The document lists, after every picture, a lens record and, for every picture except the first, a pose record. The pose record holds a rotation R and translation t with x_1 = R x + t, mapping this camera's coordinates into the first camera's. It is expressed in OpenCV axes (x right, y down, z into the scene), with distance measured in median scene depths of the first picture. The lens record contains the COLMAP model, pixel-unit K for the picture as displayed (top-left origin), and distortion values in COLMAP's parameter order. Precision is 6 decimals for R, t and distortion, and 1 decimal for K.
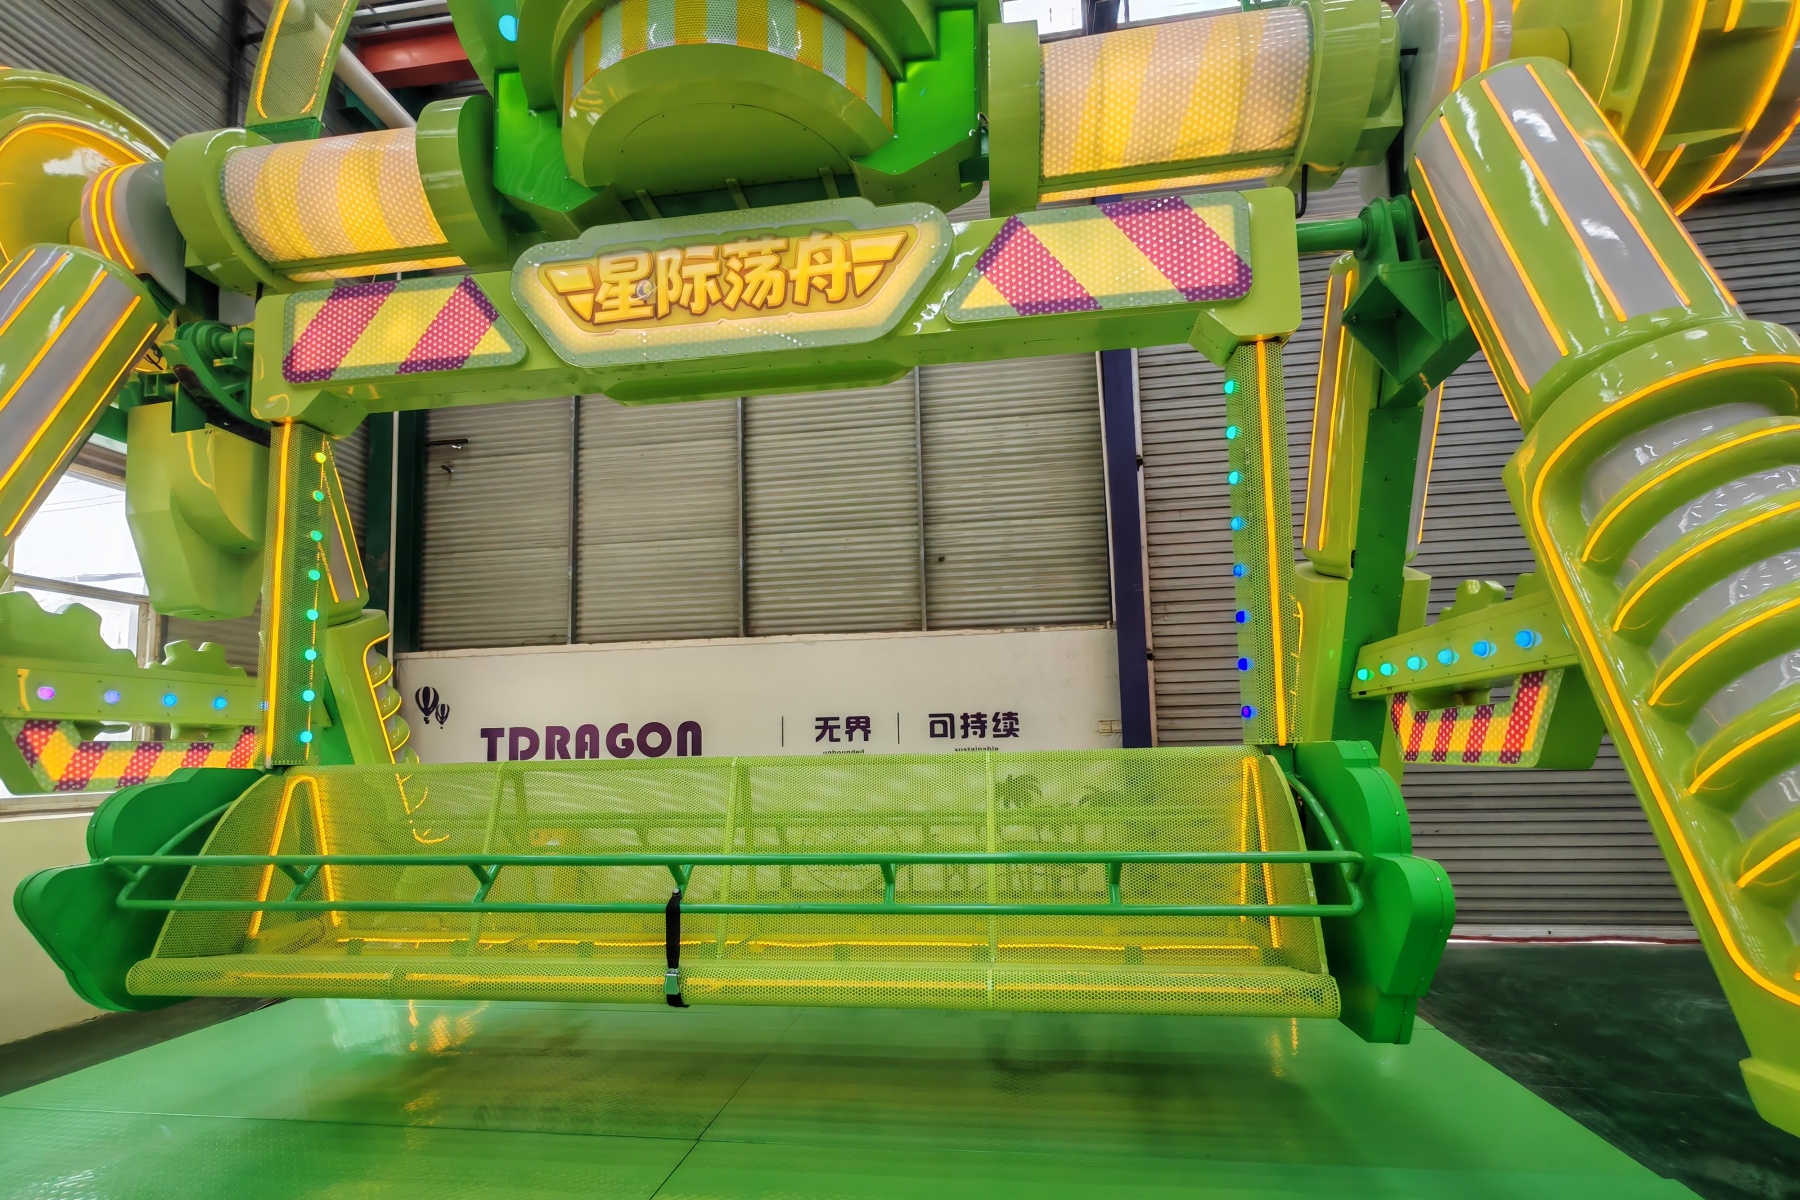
lens RADIAL K [[845.8, 0, 899.9], [0, 845.8, 670.9], [0, 0, 1]] dist [0.001768, 0.000659]
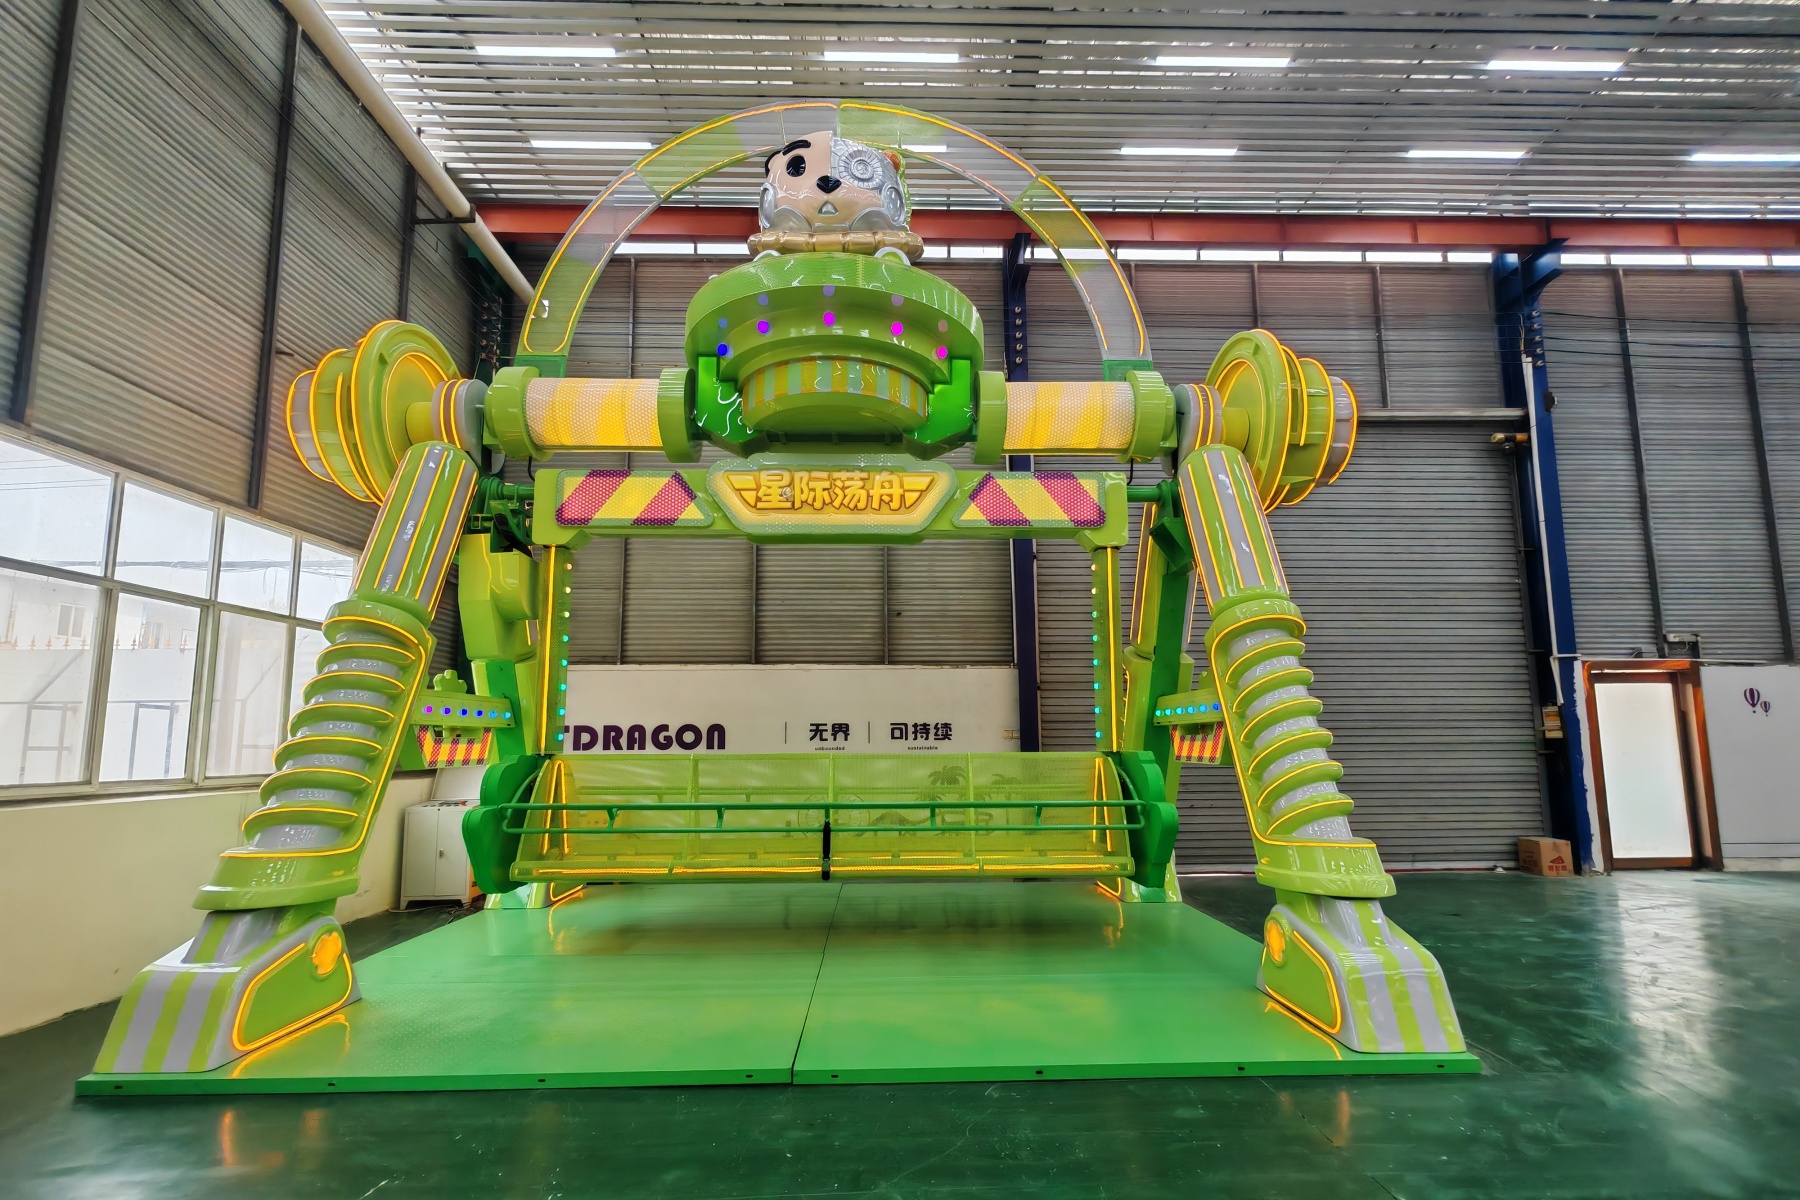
lens RADIAL K [[843.6, 0, 907.1], [0, 843.6, 624.7], [0, 0, 1]] dist [0.002517, 0.000262]
pose [[0.985795, 0.039660, 0.163204, -0.322811], [-0.032390, 0.998371, -0.046971, -0.089964], [-0.164801, 0.041018, 0.985474, -0.783416]]
